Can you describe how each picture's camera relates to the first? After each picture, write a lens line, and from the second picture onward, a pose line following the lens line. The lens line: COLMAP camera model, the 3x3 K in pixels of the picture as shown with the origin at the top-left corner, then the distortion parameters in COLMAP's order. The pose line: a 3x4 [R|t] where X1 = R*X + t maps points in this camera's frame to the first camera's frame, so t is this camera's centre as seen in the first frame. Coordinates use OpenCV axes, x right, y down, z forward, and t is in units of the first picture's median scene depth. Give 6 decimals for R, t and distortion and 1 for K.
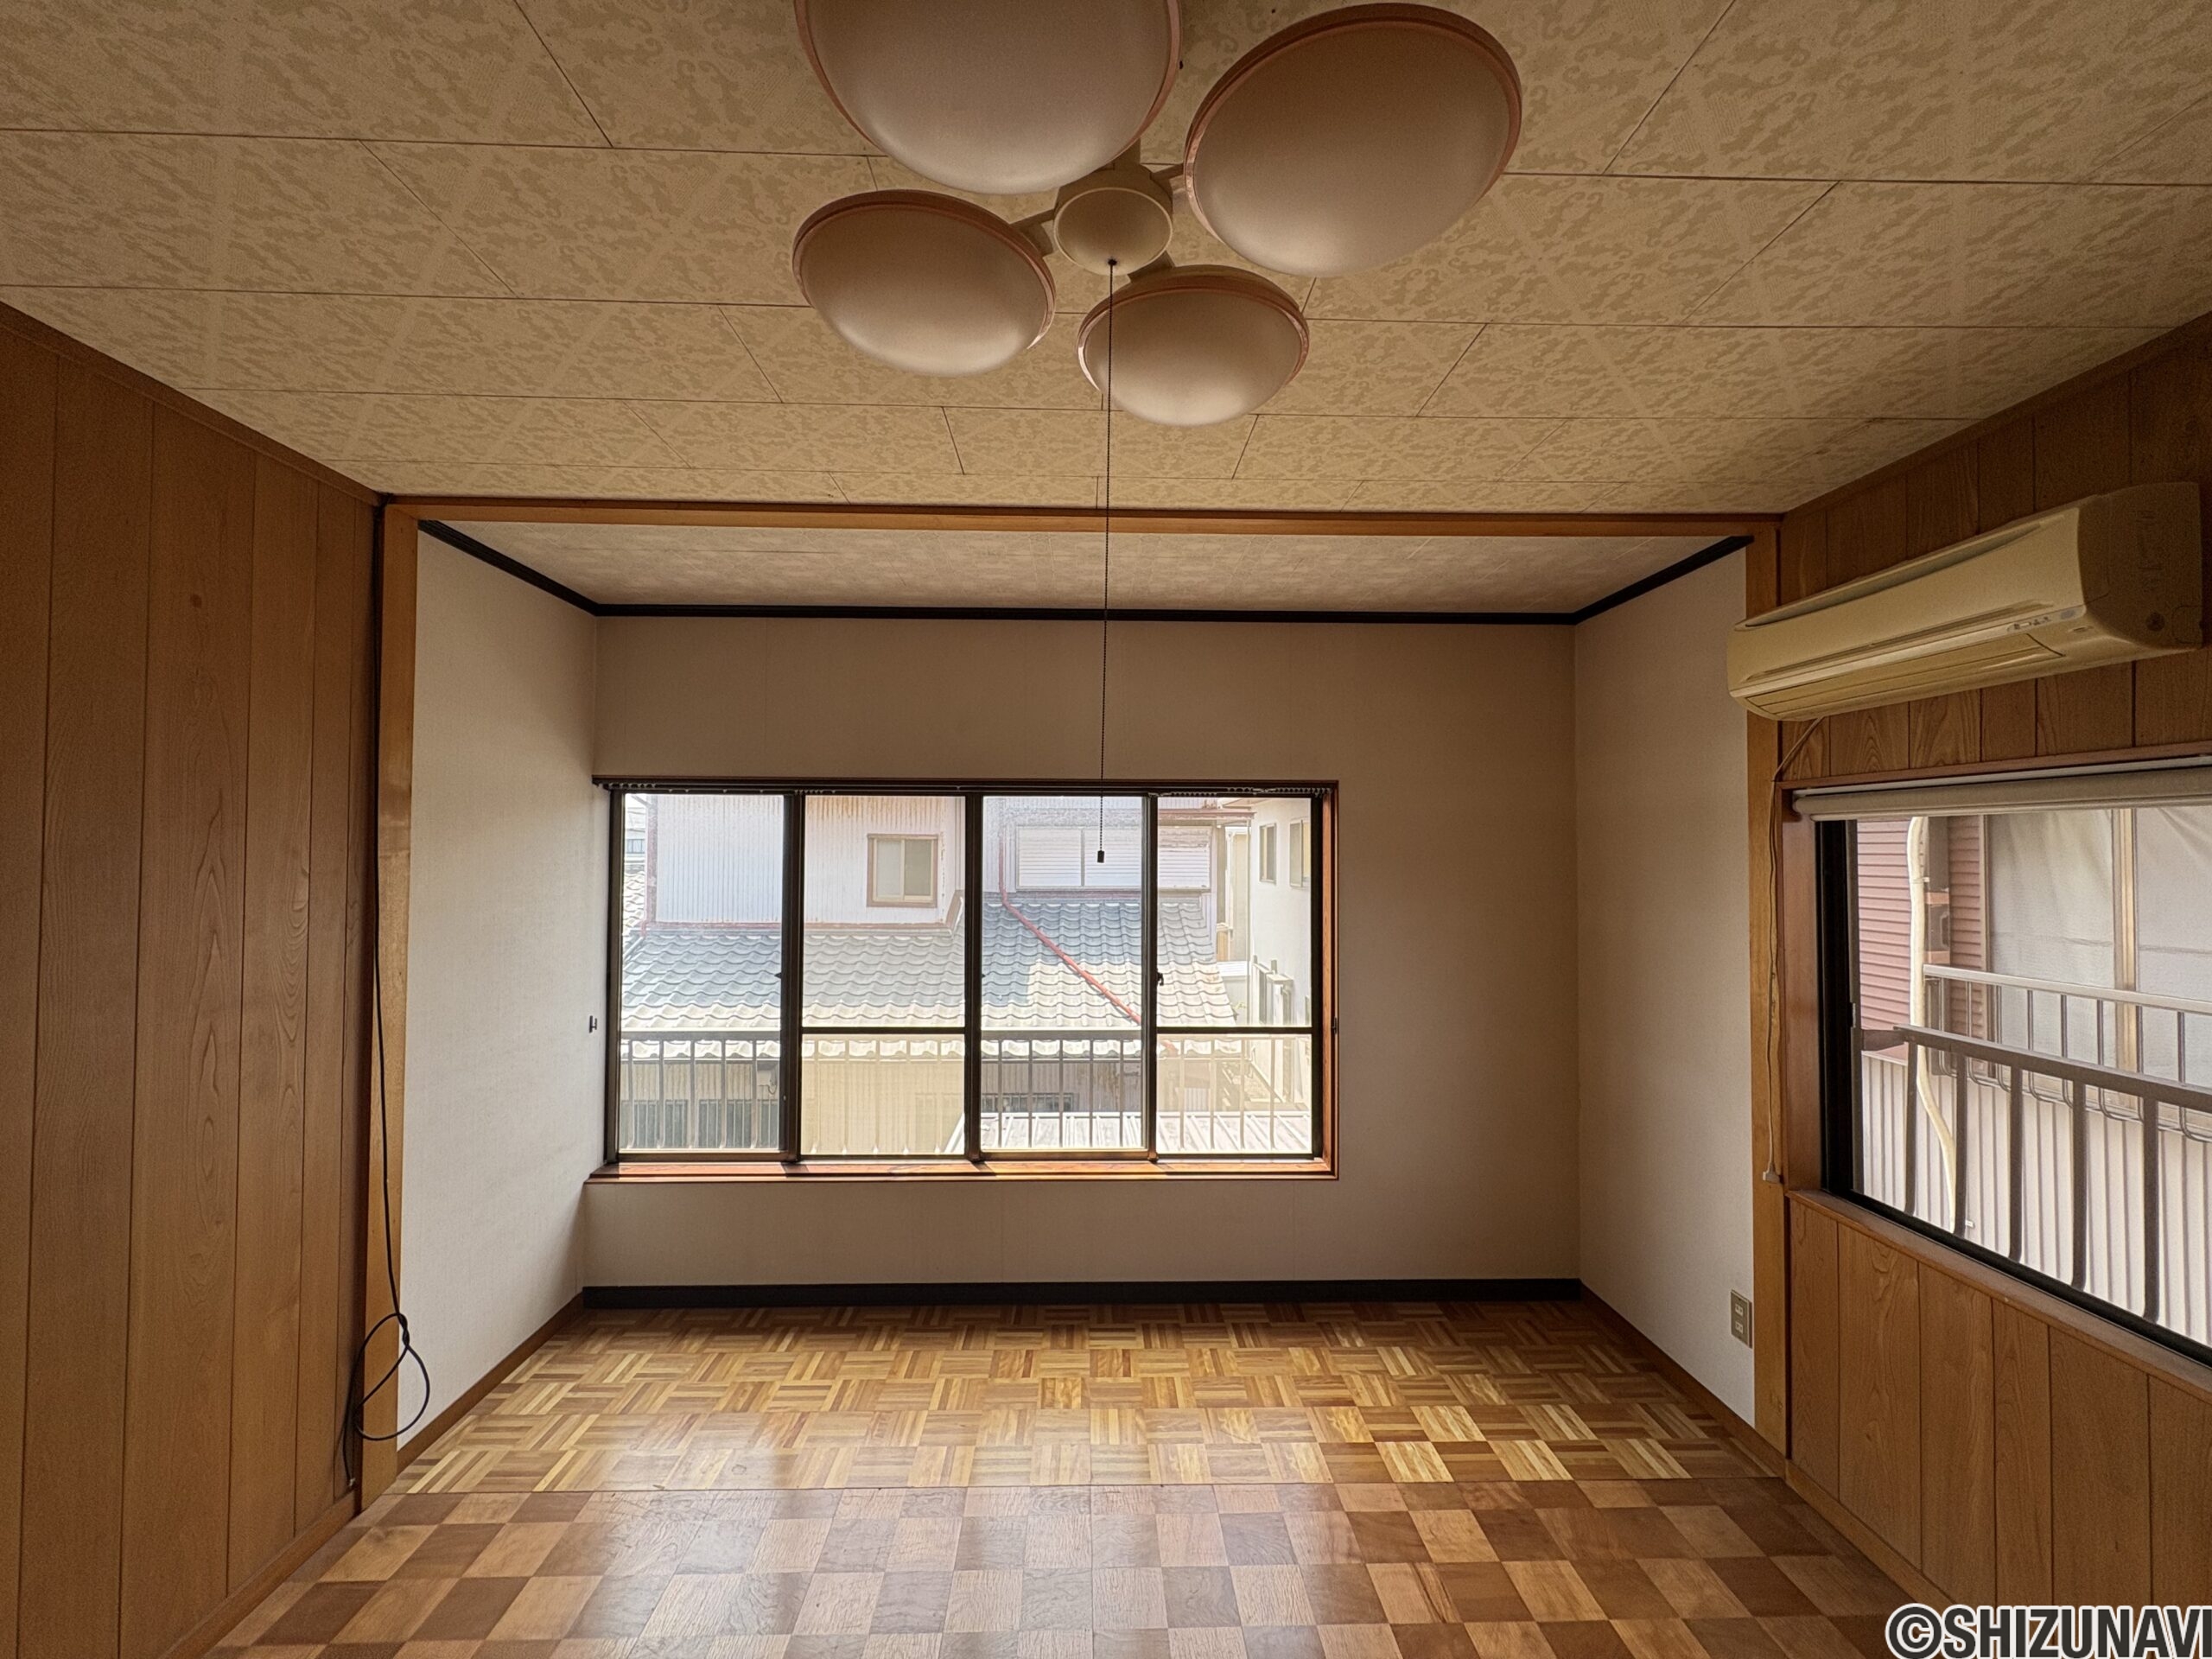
lens RADIAL K [[880.1, 0, 1106.0], [0, 880.1, 829.5], [0, 0, 1]] dist [-0.002150, 0.000212]
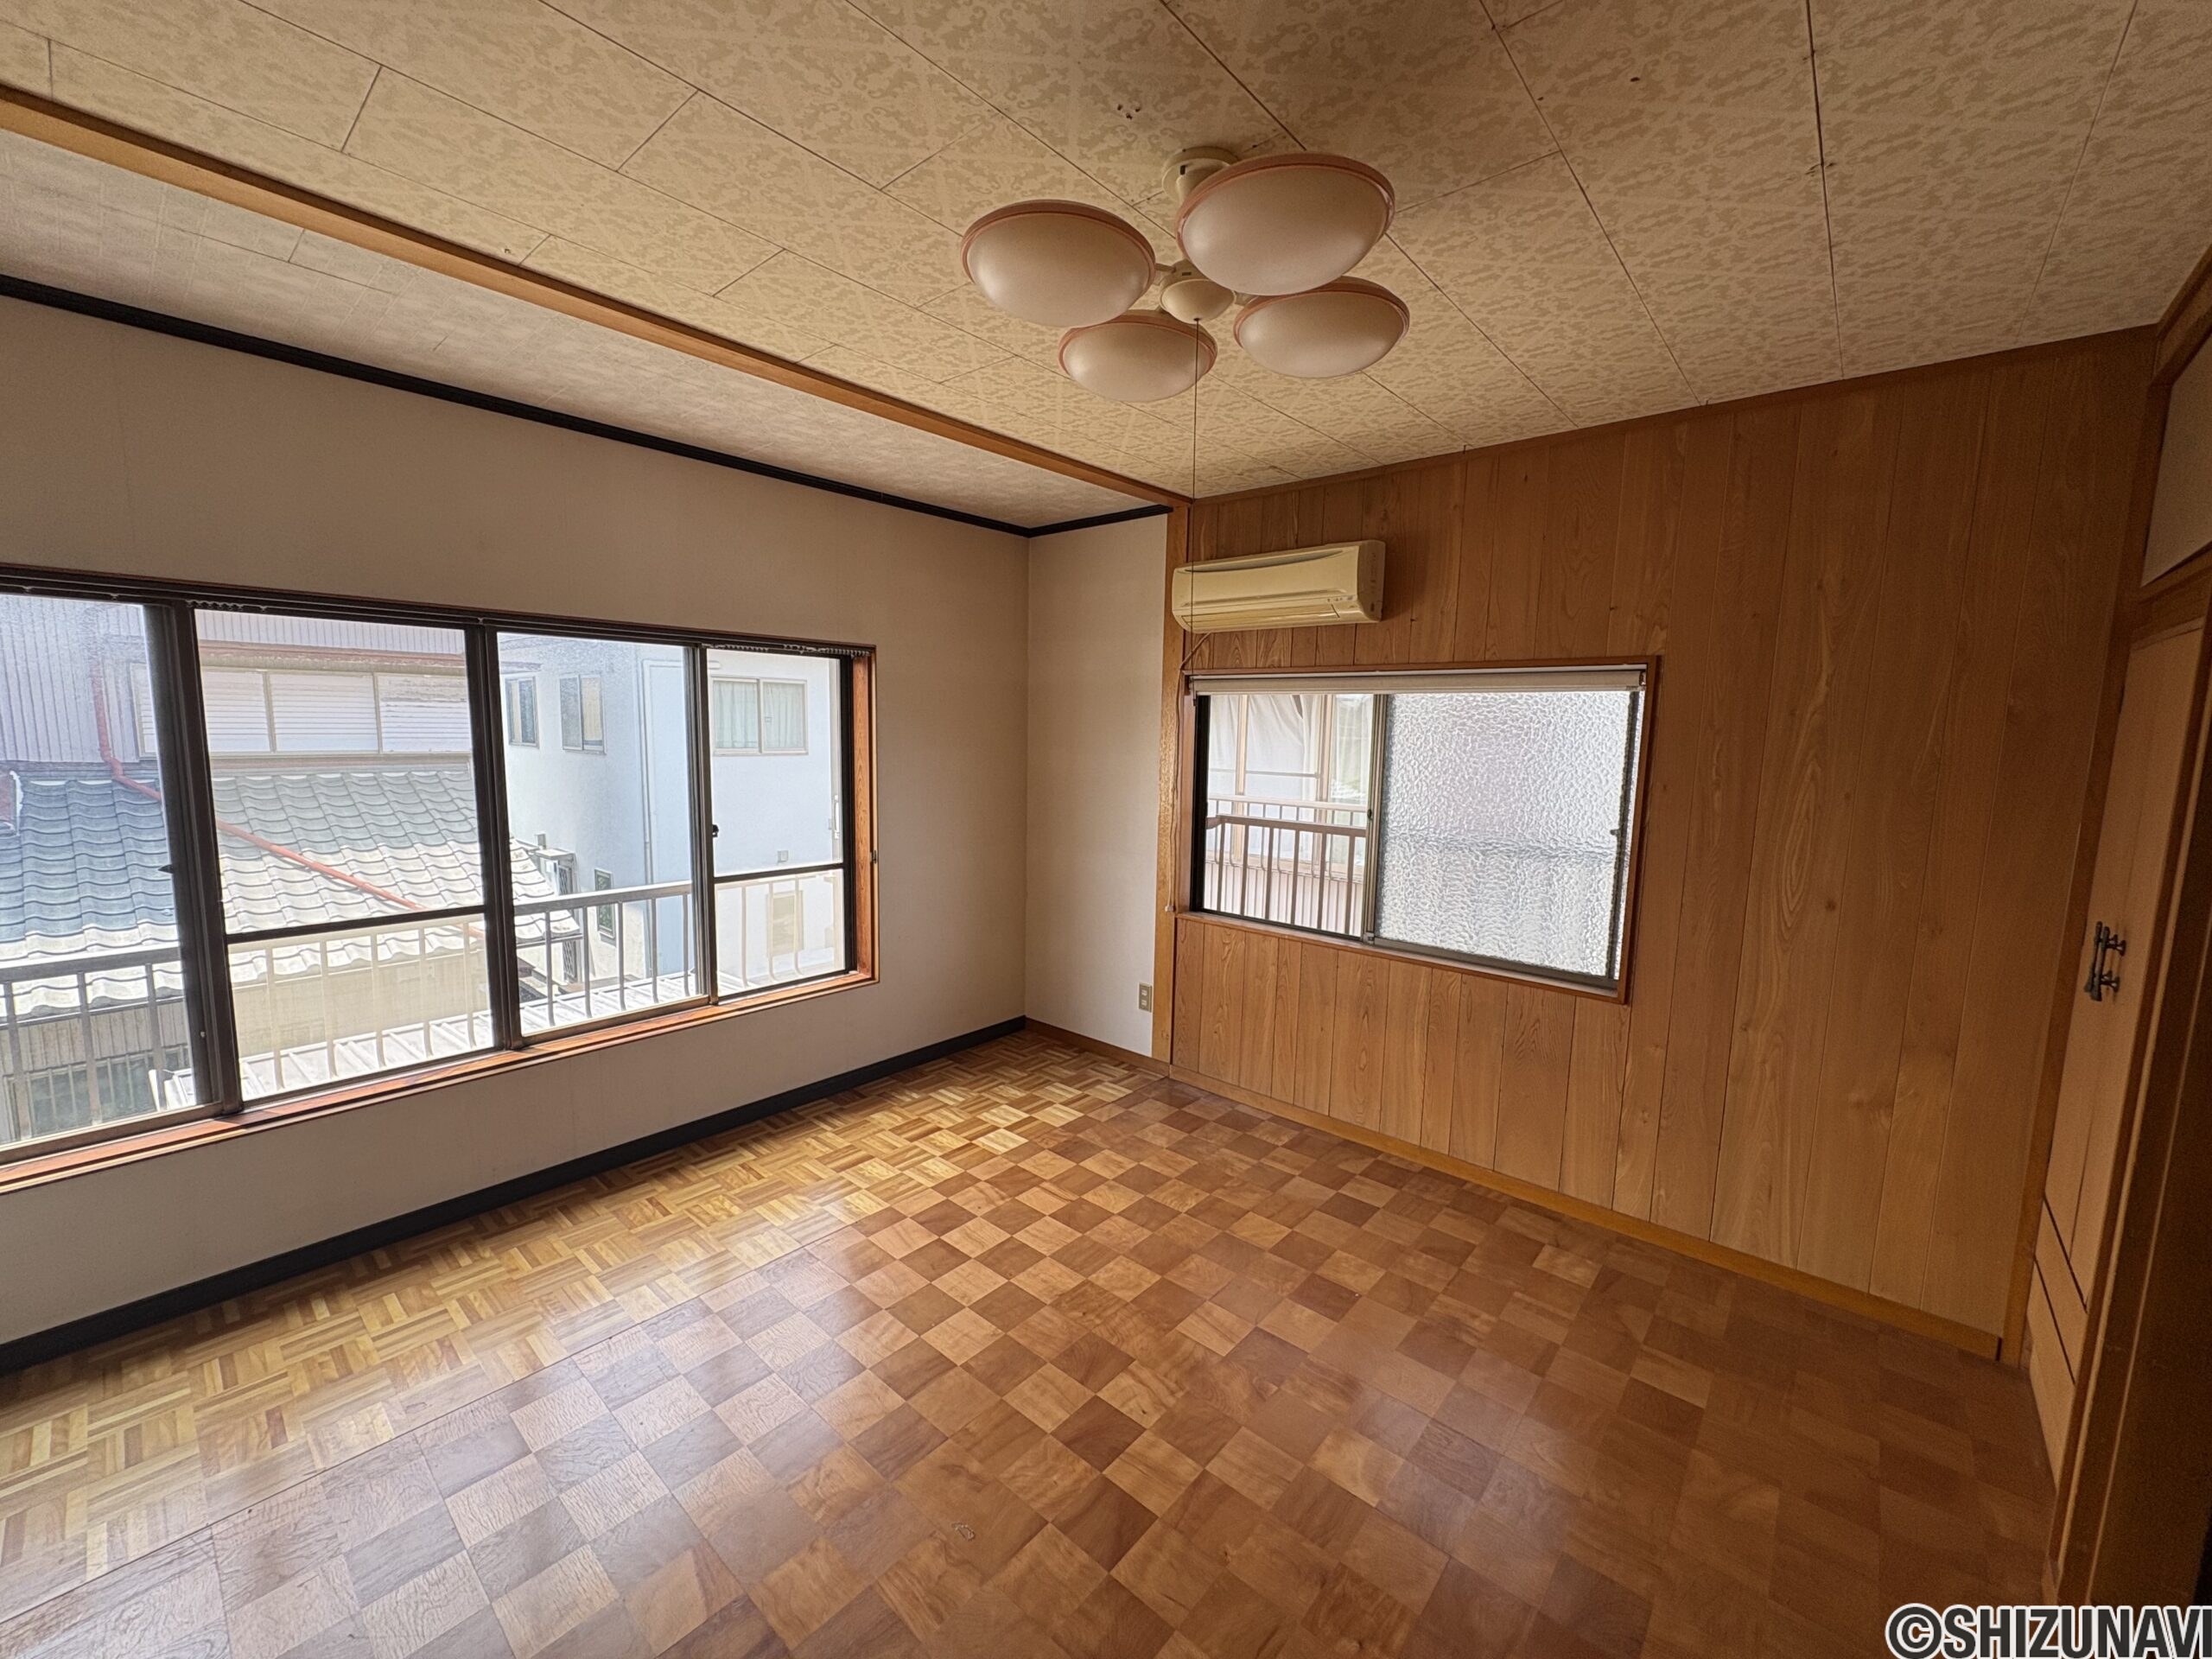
lens RADIAL K [[880.1, 0, 1106.0], [0, 880.1, 829.5], [0, 0, 1]] dist [-0.002150, 0.000212]
pose [[0.674826, -0.078179, 0.733824, -0.459694], [-0.035228, 0.989827, 0.137848, 0.015198], [-0.737135, -0.118875, 0.665207, -0.010148]]
